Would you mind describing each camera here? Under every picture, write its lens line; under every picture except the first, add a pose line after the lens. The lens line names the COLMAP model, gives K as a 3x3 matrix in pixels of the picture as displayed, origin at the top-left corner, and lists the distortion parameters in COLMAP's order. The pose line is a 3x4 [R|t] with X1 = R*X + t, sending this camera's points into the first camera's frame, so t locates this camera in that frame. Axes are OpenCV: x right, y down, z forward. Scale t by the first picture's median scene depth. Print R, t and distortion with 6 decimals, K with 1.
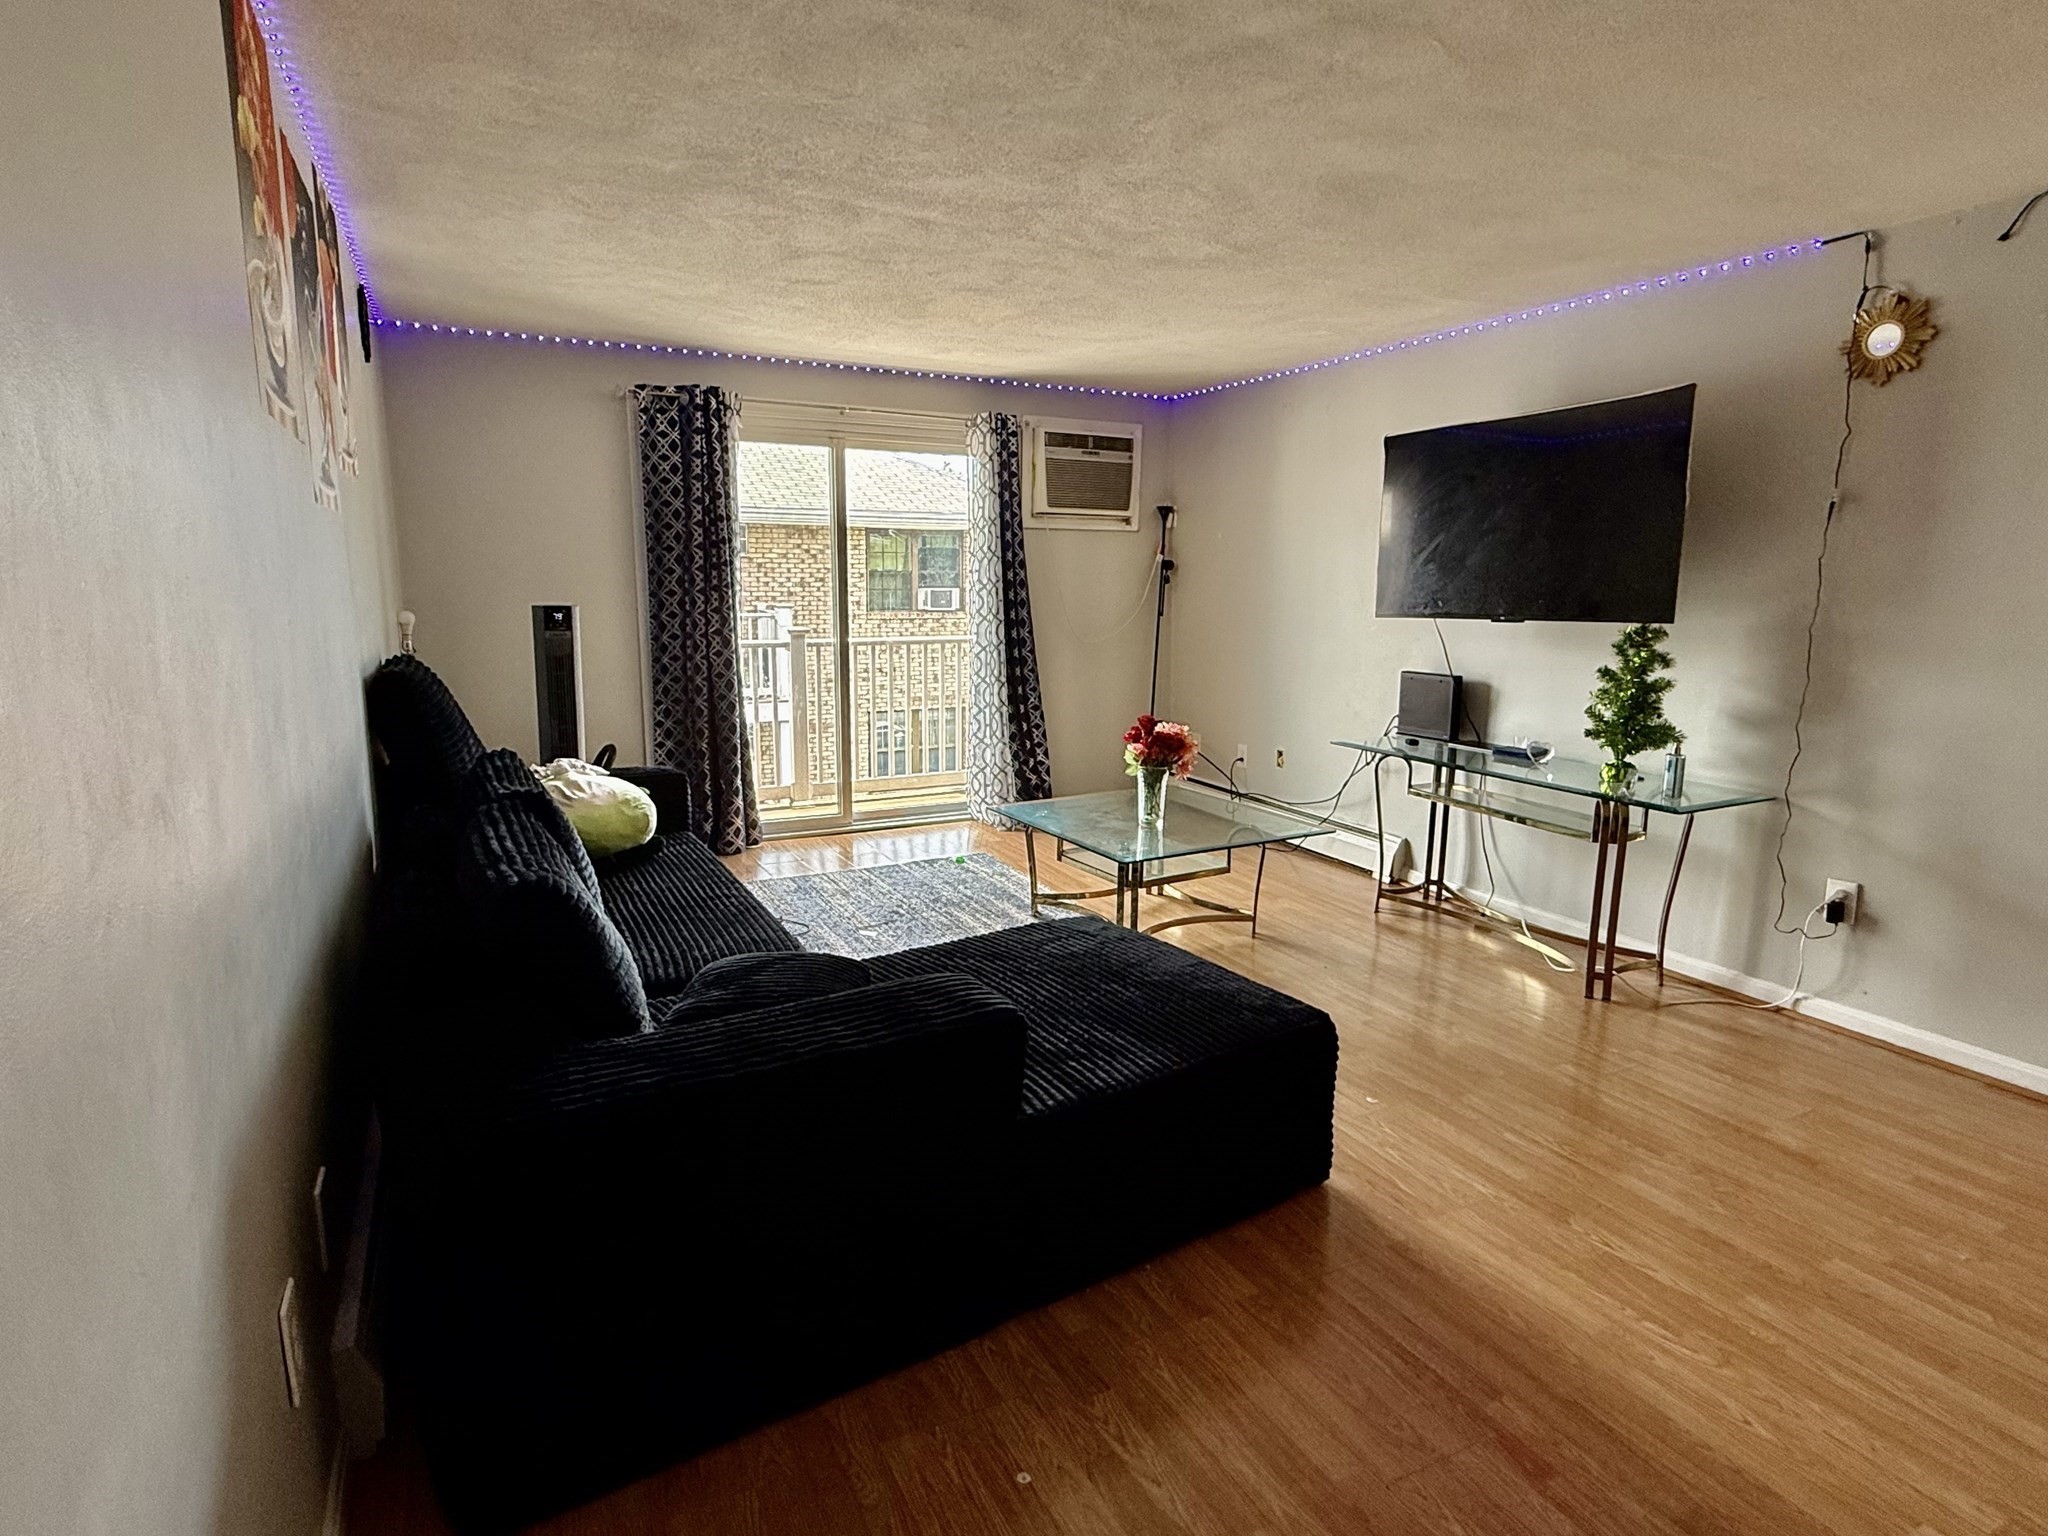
lens RADIAL K [[1086.6, 0, 1021.6], [0, 1086.6, 764.8], [0, 0, 1]] dist [-0.007374, -0.000973]
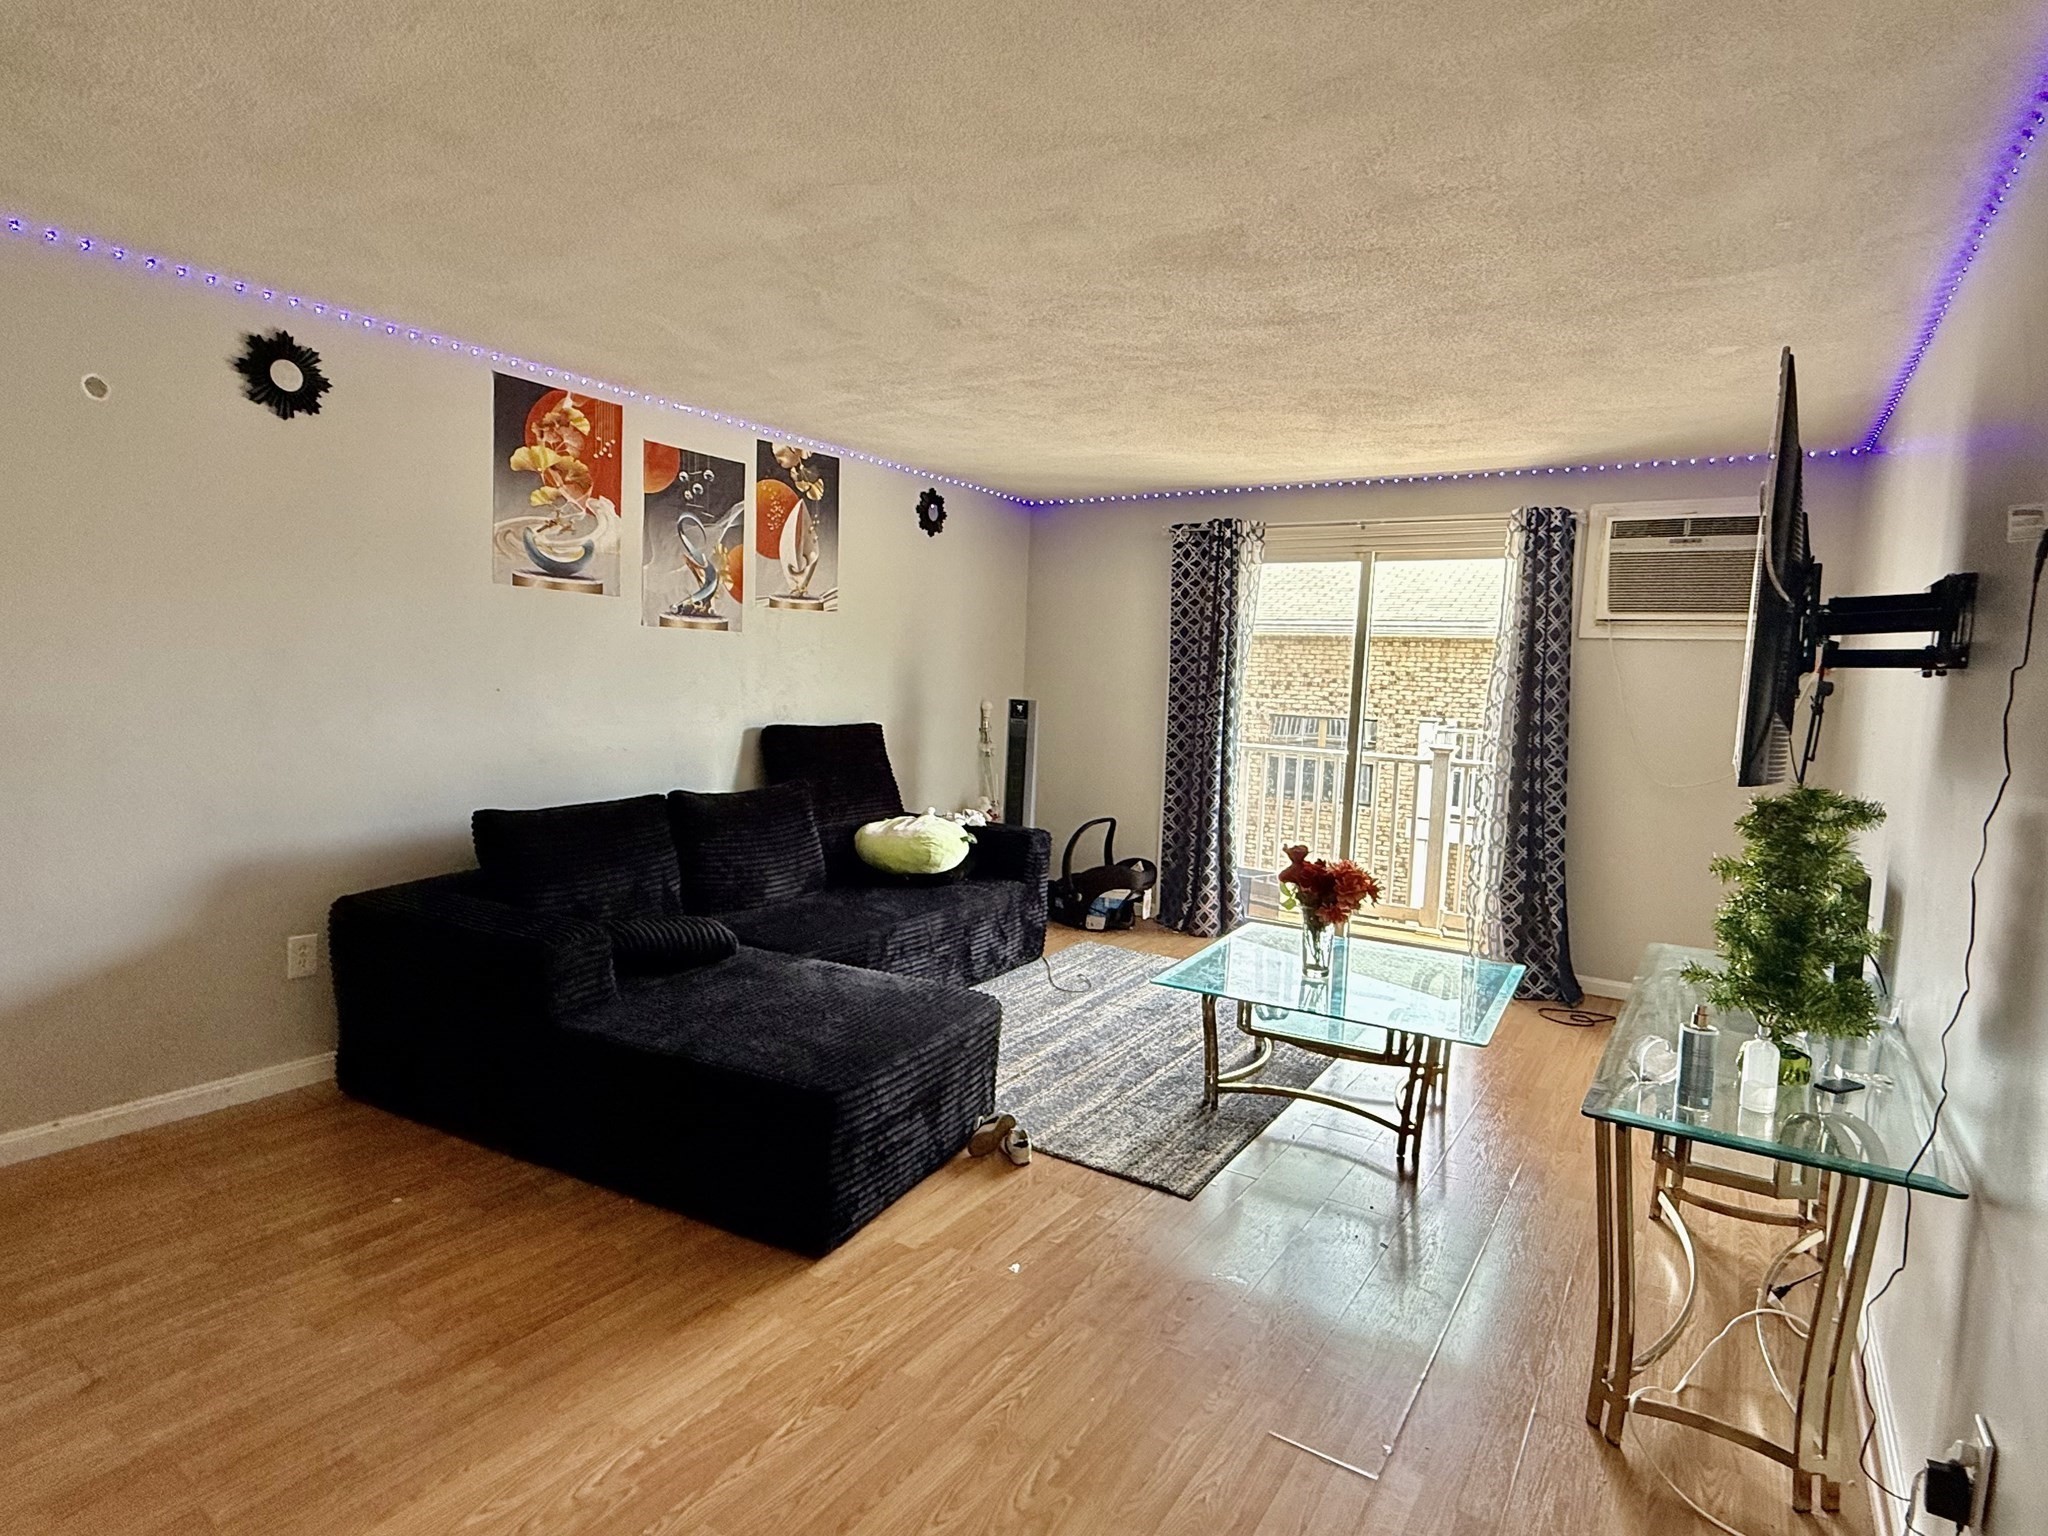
lens RADIAL K [[1086.6, 0, 1025.5], [0, 1086.6, 769.0], [0, 0, 1]] dist [-0.007374, -0.000973]
pose [[0.494334, 0.087697, -0.864837, 0.608048], [-0.180897, 0.983495, -0.003670, -0.049574], [0.850241, 0.158261, 0.502040, 0.291801]]
